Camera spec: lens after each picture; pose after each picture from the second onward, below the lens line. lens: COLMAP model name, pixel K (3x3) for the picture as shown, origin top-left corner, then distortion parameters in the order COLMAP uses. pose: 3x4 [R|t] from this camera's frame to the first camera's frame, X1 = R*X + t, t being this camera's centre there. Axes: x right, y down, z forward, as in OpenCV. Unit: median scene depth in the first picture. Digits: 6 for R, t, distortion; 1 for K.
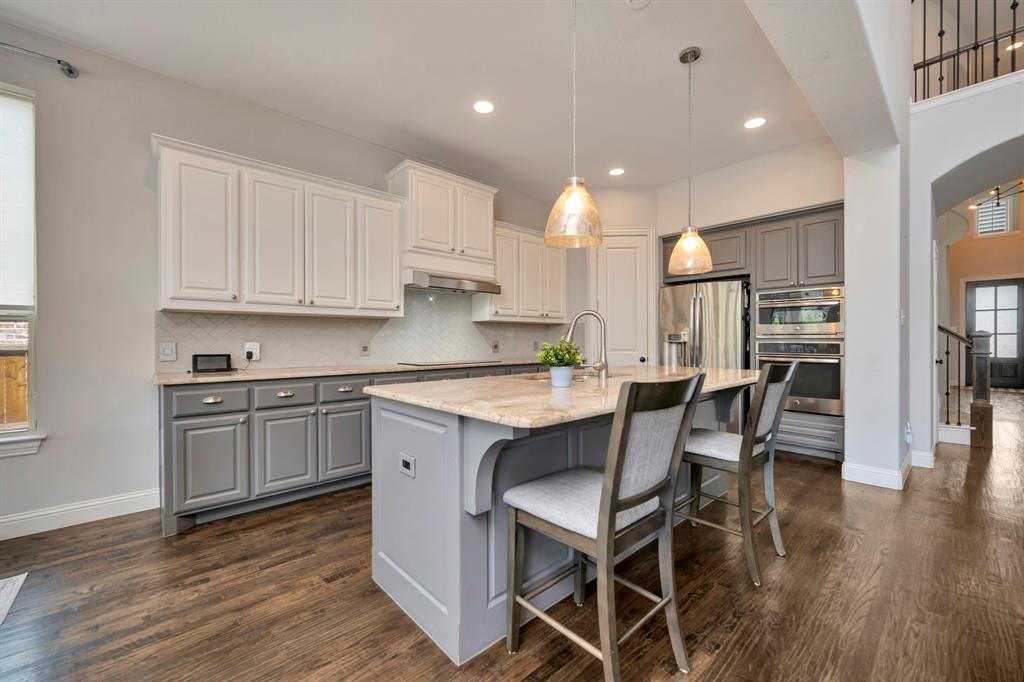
lens RADIAL K [[405.5, 0, 511.1], [0, 405.5, 340.8], [0, 0, 1]] dist [-0.001780, 0.000508]
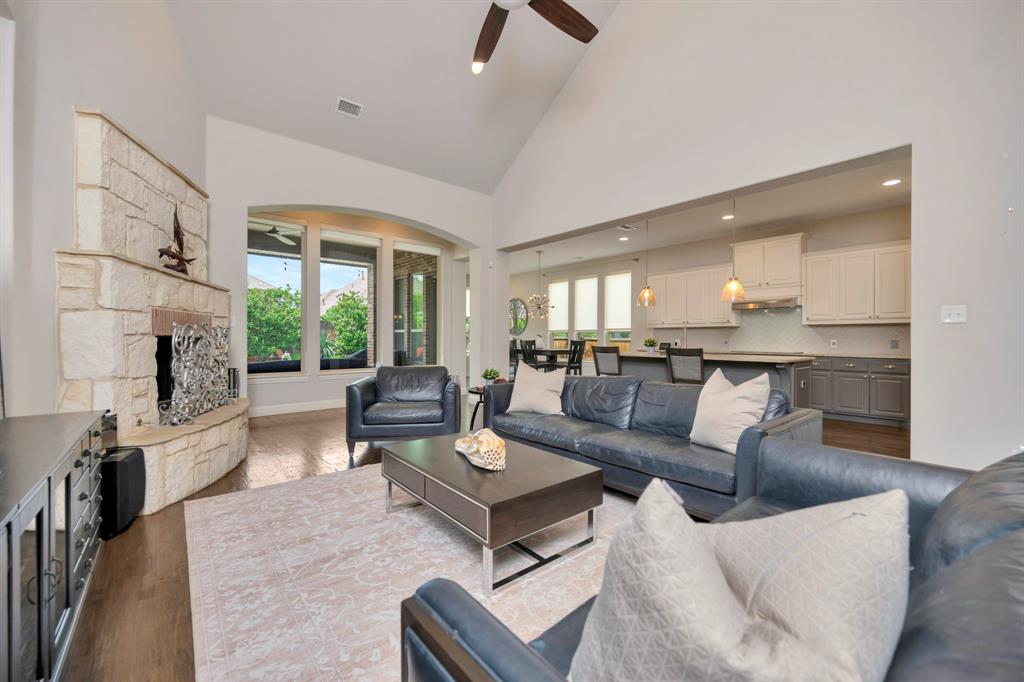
lens RADIAL K [[405.5, 0, 511.7], [0, 405.5, 338.2], [0, 0, 1]] dist [-0.001780, 0.000508]
pose [[-0.027394, 0.003993, -0.999617, 2.553237], [-0.001994, 0.999990, 0.004049, -0.014511], [0.999623, 0.002104, -0.027386, 0.052370]]
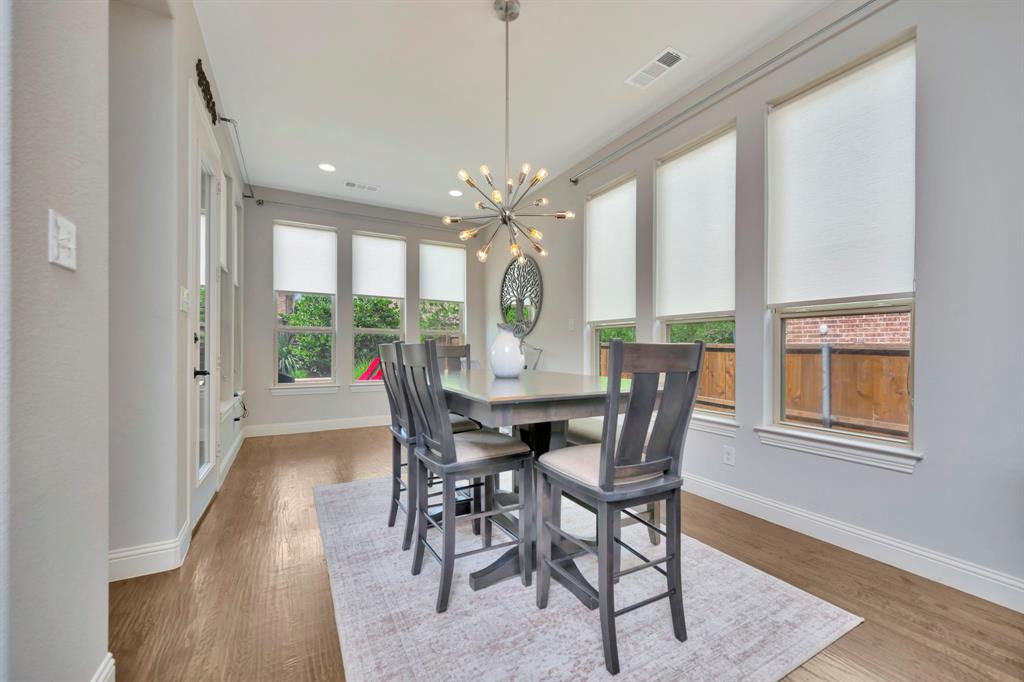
lens RADIAL K [[405.5, 0, 515.0], [0, 405.5, 346.3], [0, 0, 1]] dist [-0.001780, 0.000508]
pose [[-0.220643, -0.005046, -0.975342, -0.219553], [-0.006759, 0.999971, -0.003644, 0.032820], [0.975331, 0.005788, -0.220670, 0.432958]]
